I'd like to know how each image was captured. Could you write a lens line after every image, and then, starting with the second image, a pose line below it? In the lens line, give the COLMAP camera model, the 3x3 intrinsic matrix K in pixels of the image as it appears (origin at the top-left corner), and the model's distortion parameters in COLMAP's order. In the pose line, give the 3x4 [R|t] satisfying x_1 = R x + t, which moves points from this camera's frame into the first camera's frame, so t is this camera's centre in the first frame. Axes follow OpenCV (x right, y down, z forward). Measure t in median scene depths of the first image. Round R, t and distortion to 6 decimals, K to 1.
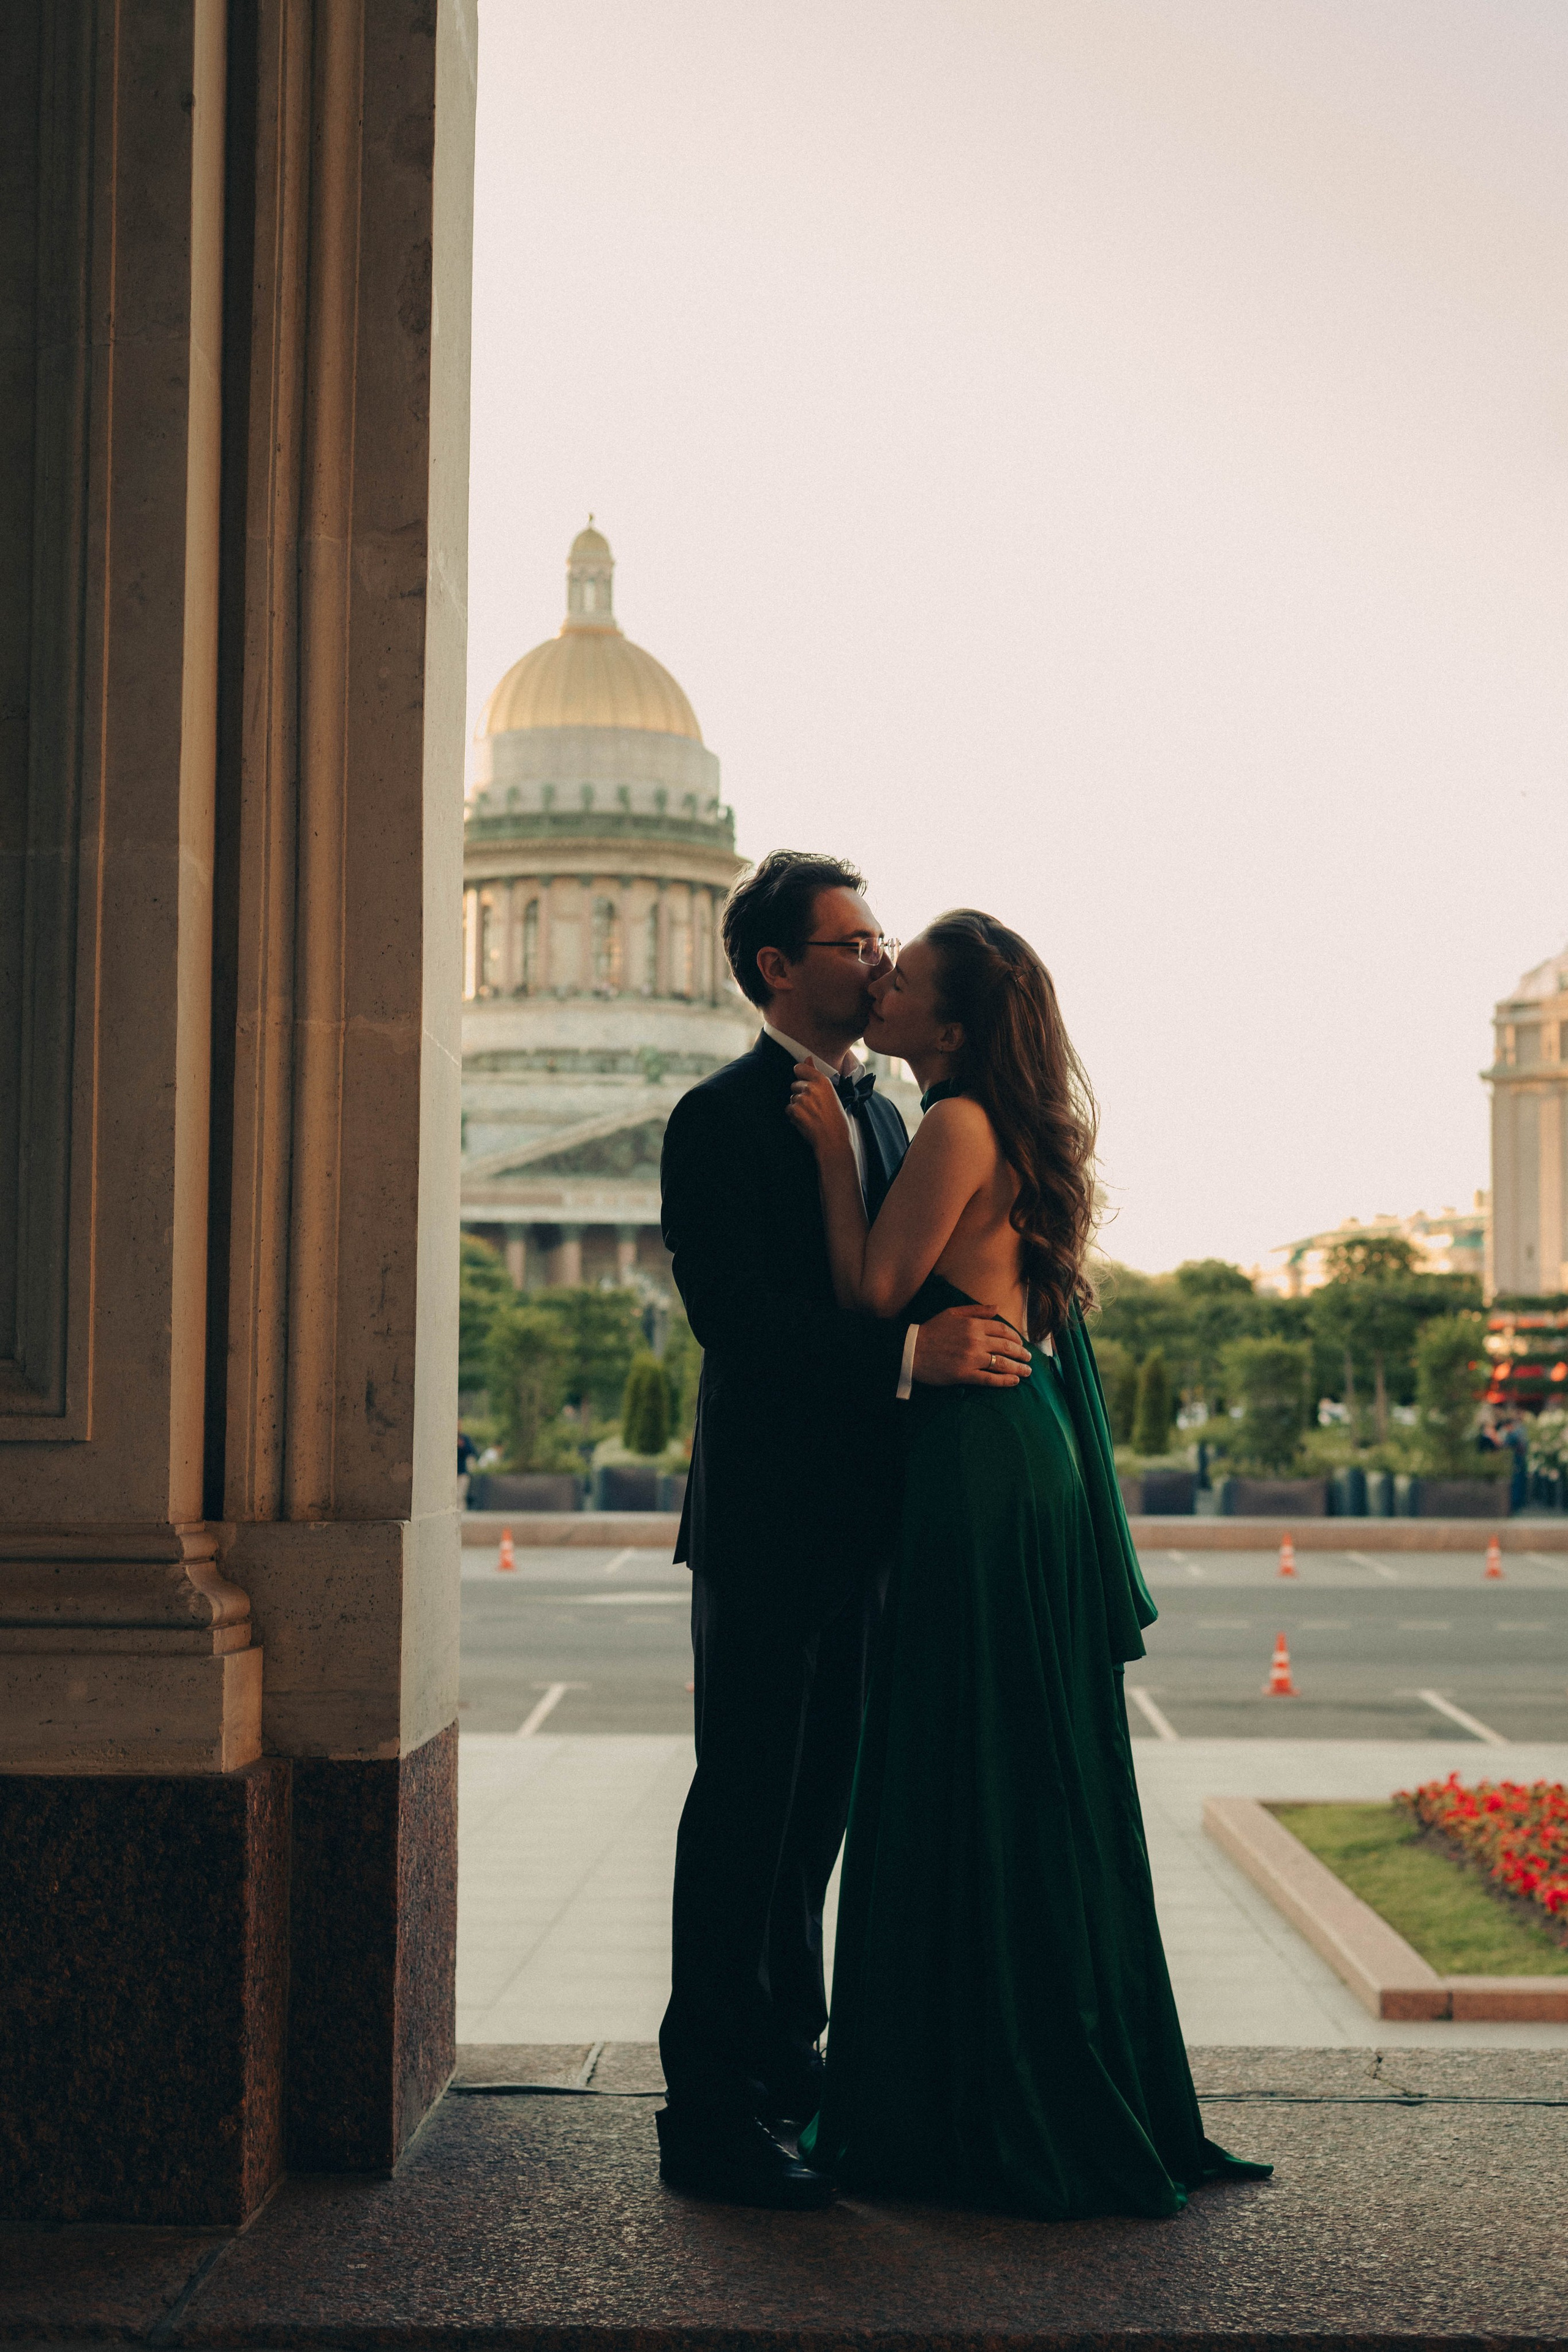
lens RADIAL K [[3475.0, 0, 785.0], [0, 3475.0, 1239.7], [0, 0, 1]] dist [0.014559, -0.076850]
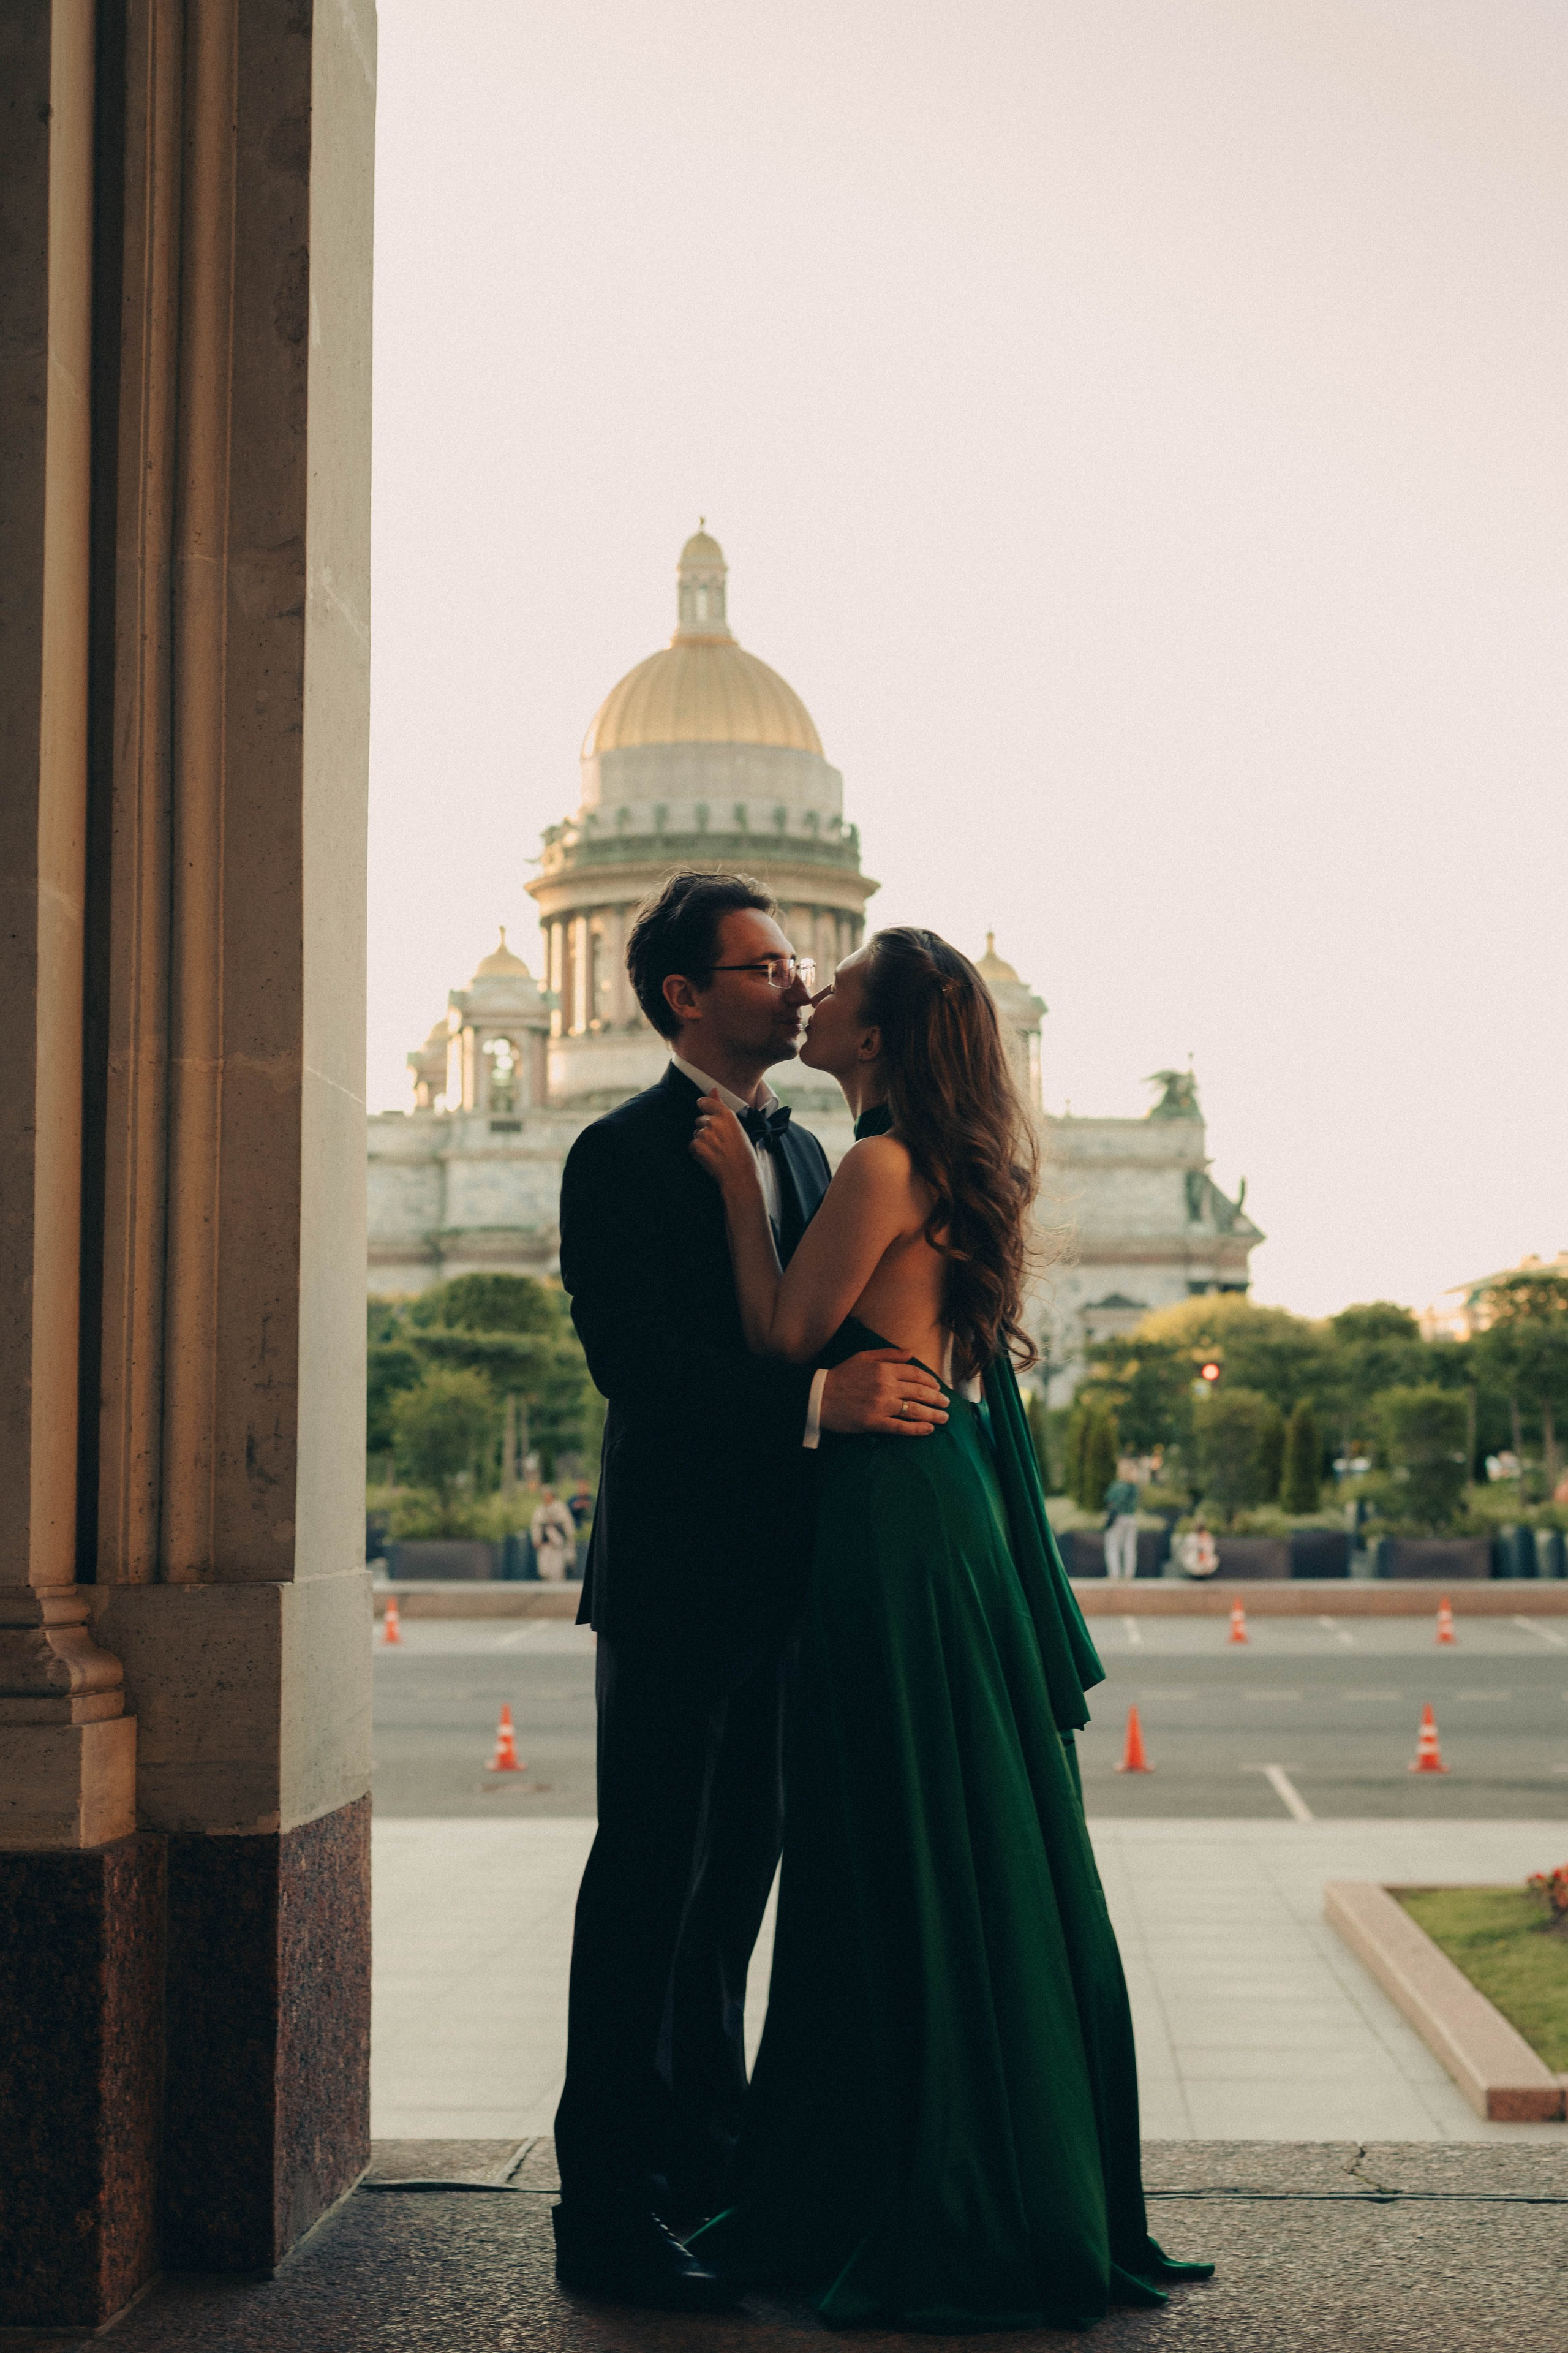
lens RADIAL K [[3722.3, 0, 743.5], [0, 3722.3, 1173.2], [0, 0, 1]] dist [0.006599, -0.034522]
pose [[0.998783, -0.013623, -0.047403, 0.060701], [0.012163, 0.999447, -0.030936, 0.001839], [0.047798, 0.030322, 0.998397, -0.014052]]
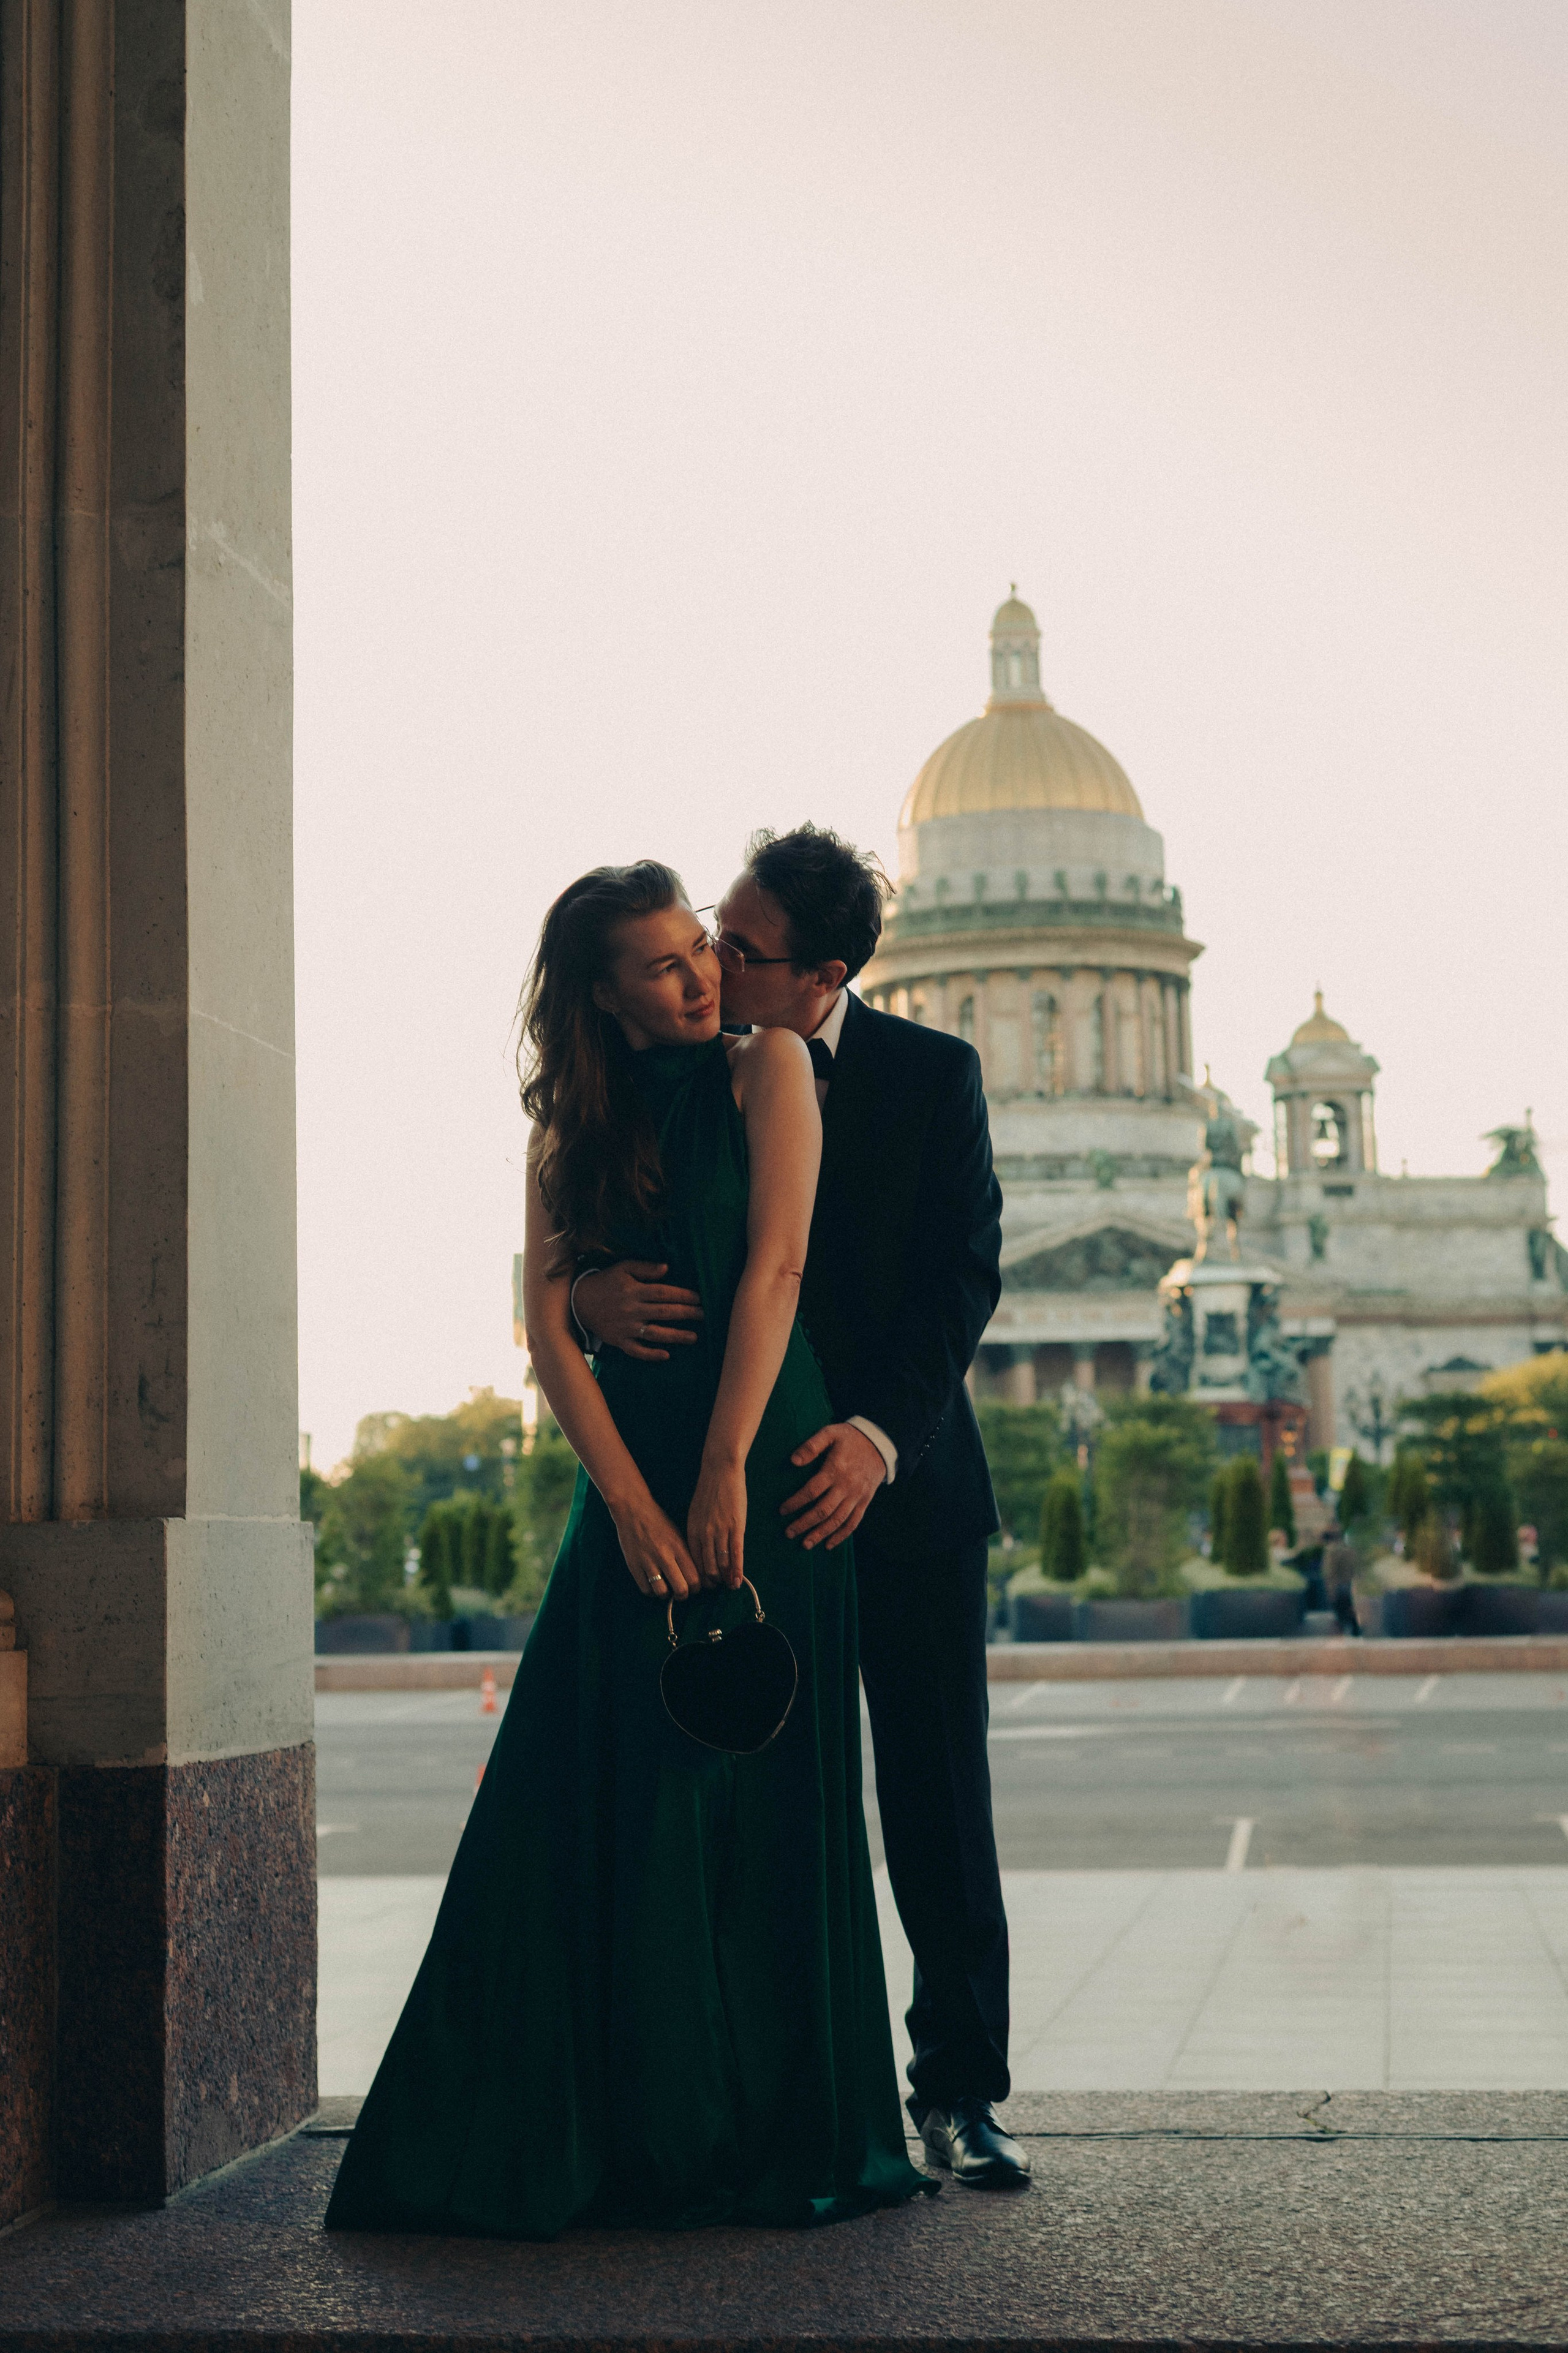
lens RADIAL K [[3749.1, 0, 746.3], [0, 3749.1, 1170.3], [0, 0, 1]] dist [-0.001775, 0.026879]
pose [[0.990066, -0.041243, -0.134421, 0.175924], [0.034282, 0.997969, -0.053693, 0.042764], [0.136363, 0.048552, 0.989469, -0.006864]]
